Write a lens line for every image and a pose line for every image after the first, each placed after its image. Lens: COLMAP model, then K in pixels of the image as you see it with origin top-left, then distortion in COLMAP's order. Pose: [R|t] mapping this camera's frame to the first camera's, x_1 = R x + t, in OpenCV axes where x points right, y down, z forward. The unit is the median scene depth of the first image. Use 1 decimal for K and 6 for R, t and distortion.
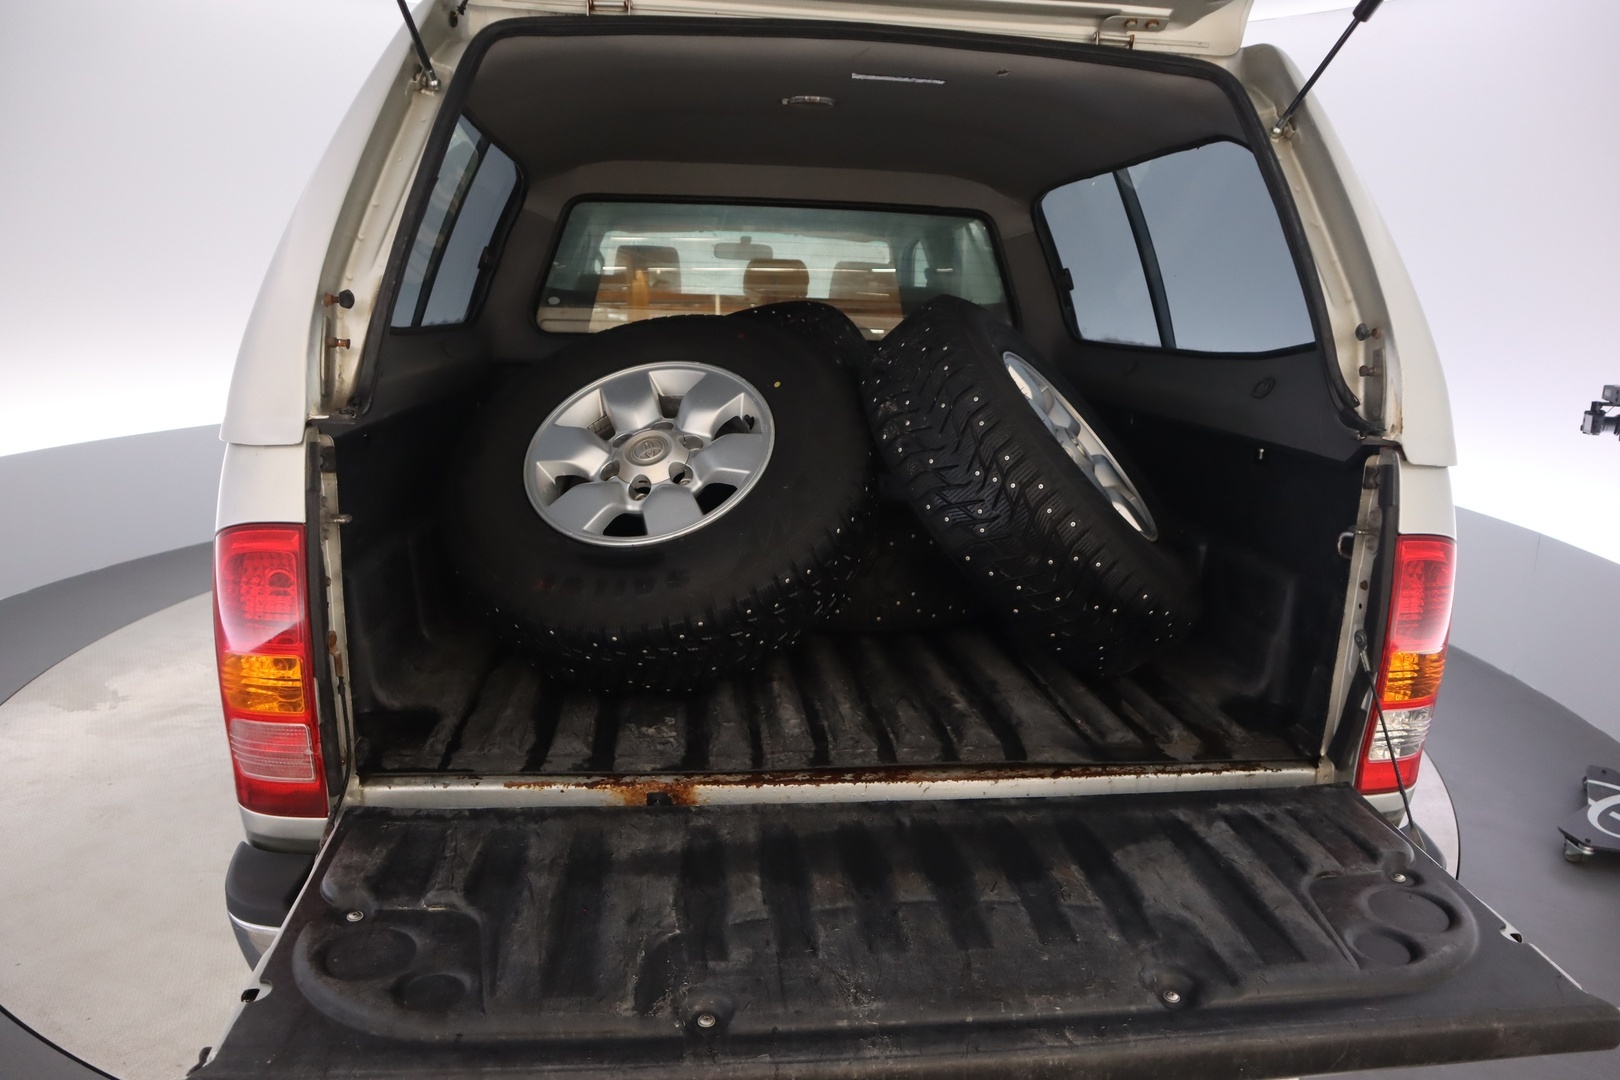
lens RADIAL K [[1117.8, 0, 811.4], [0, 1117.8, 556.9], [0, 0, 1]] dist [-0.121639, 0.072790]
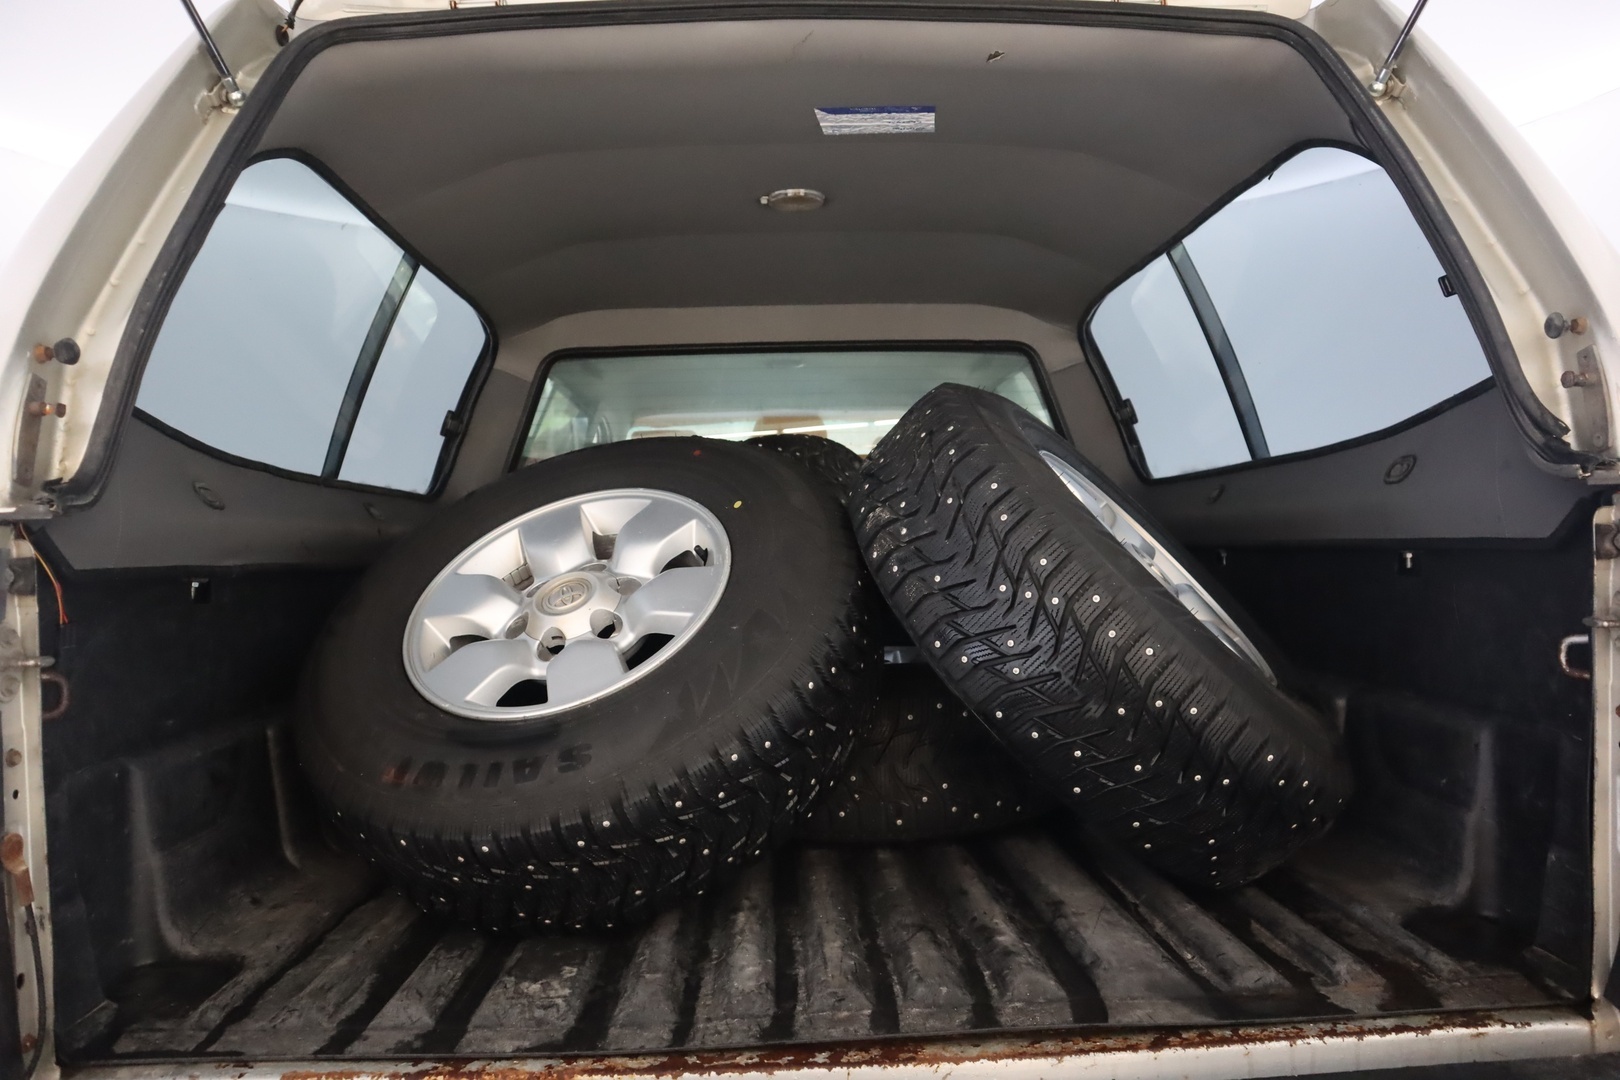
lens RADIAL K [[1117.8, 0, 811.4], [0, 1117.8, 556.9], [0, 0, 1]] dist [-0.121639, 0.072790]
pose [[0.995575, -0.054937, -0.076236, 0.084891], [0.037330, 0.975758, -0.215647, 0.050685], [0.086234, 0.211847, 0.973491, 0.315360]]
